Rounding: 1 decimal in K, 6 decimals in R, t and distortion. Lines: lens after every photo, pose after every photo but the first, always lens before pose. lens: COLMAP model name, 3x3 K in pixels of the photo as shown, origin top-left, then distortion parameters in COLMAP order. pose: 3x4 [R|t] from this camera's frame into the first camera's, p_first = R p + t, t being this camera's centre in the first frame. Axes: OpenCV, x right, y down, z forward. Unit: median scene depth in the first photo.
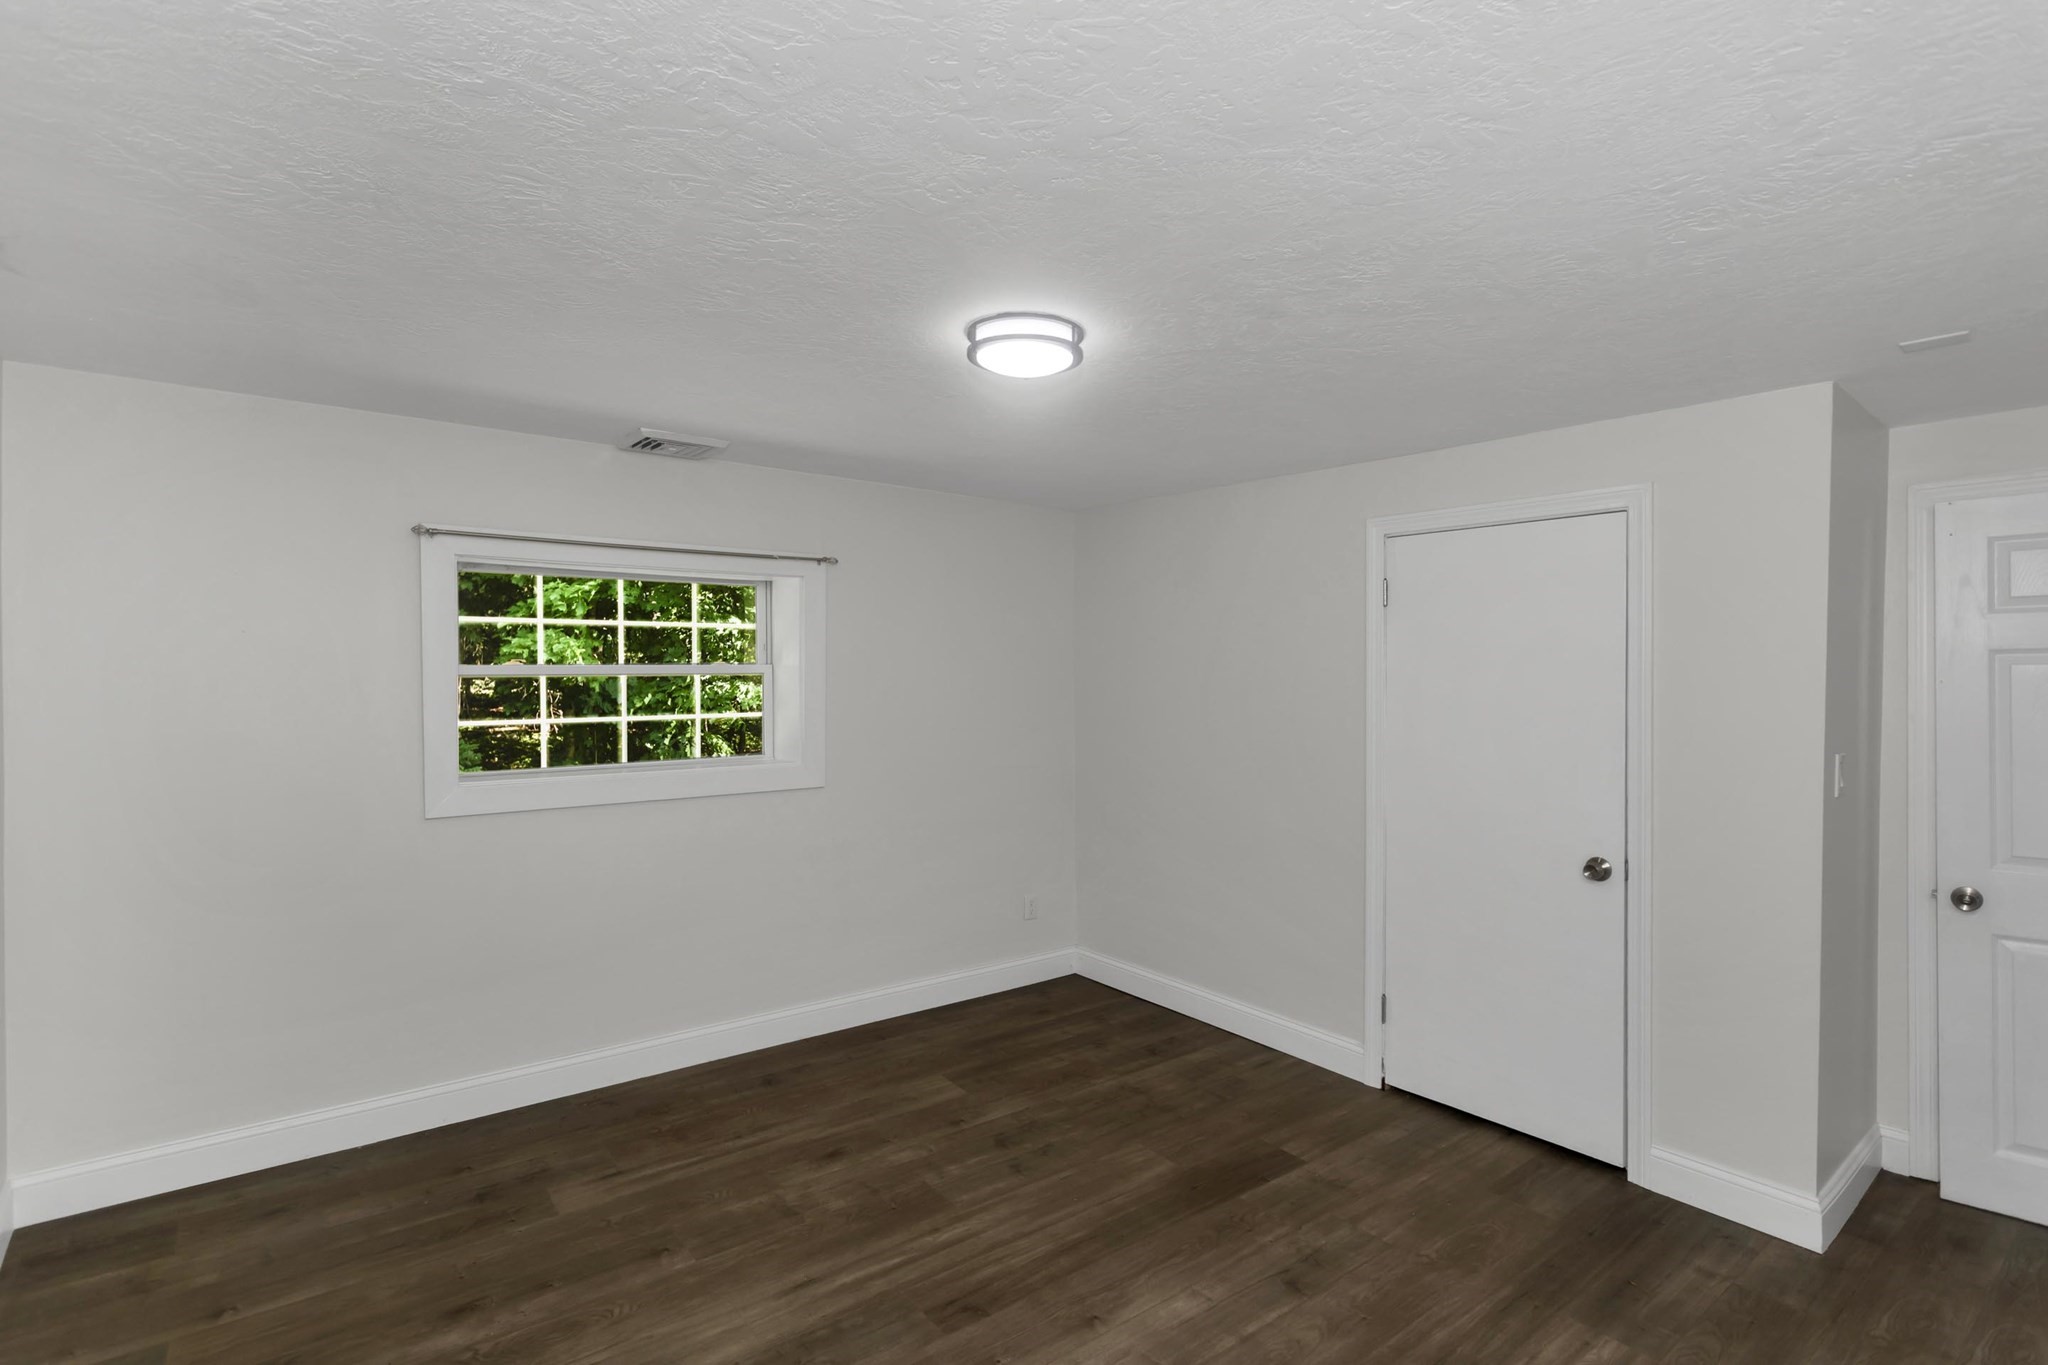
lens RADIAL K [[970.0, 0, 1048.2], [0, 970.0, 693.3], [0, 0, 1]] dist [0.000953, 0.000310]
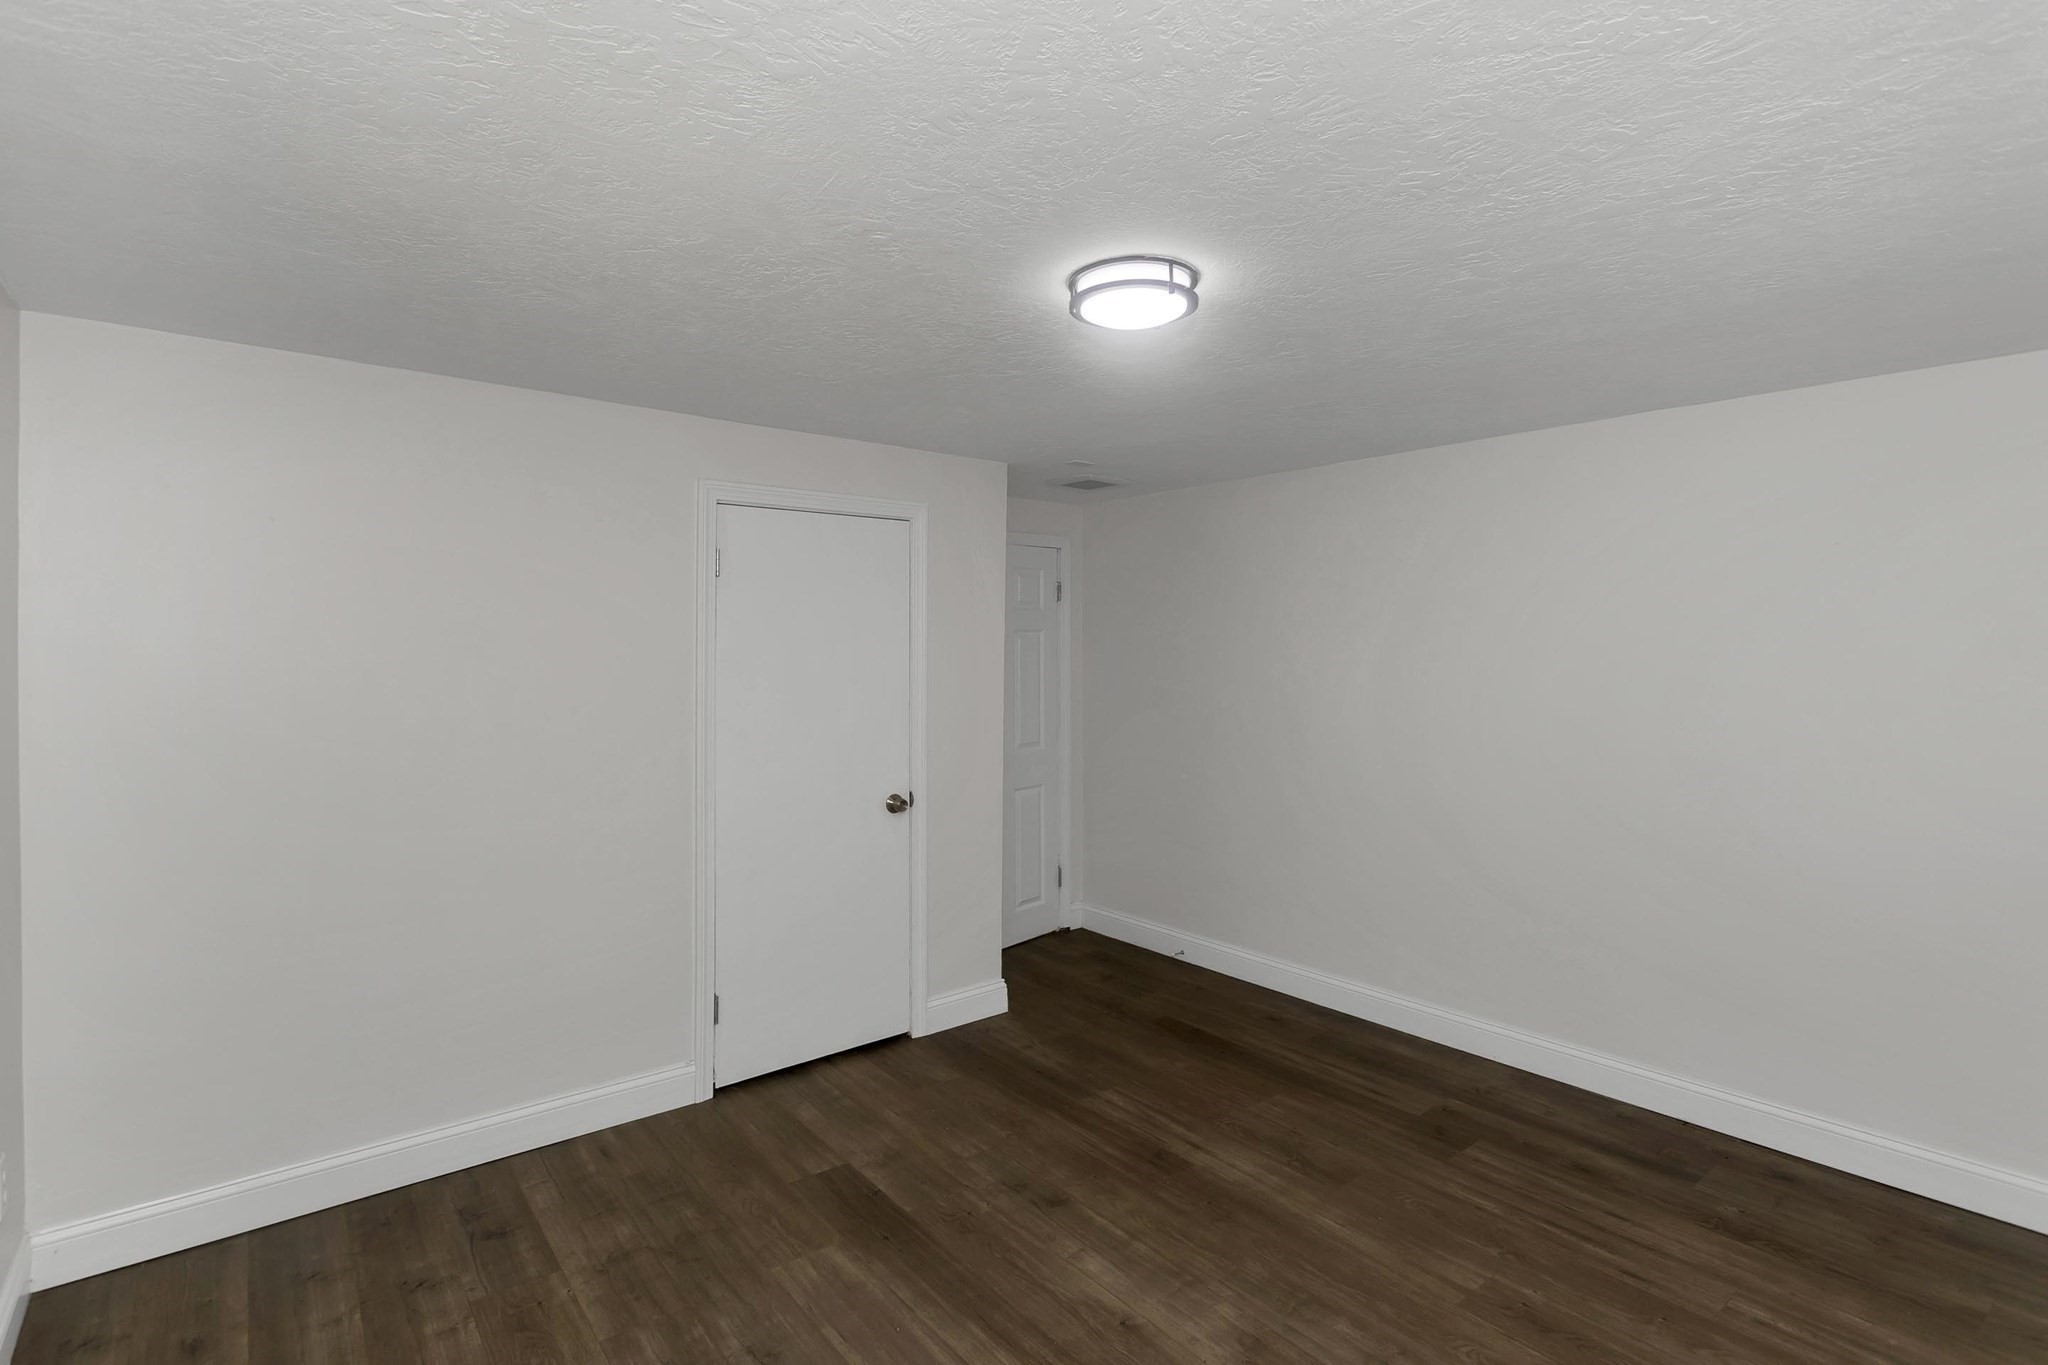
lens RADIAL K [[987.4, 0, 1024.5], [0, 987.4, 653.4], [0, 0, 1]] dist [0.001174, 0.000450]
pose [[0.018108, -0.022320, 0.999587, -0.724896], [0.018601, 0.999585, 0.021983, -0.039283], [-0.999663, 0.018195, 0.018516, 0.835897]]
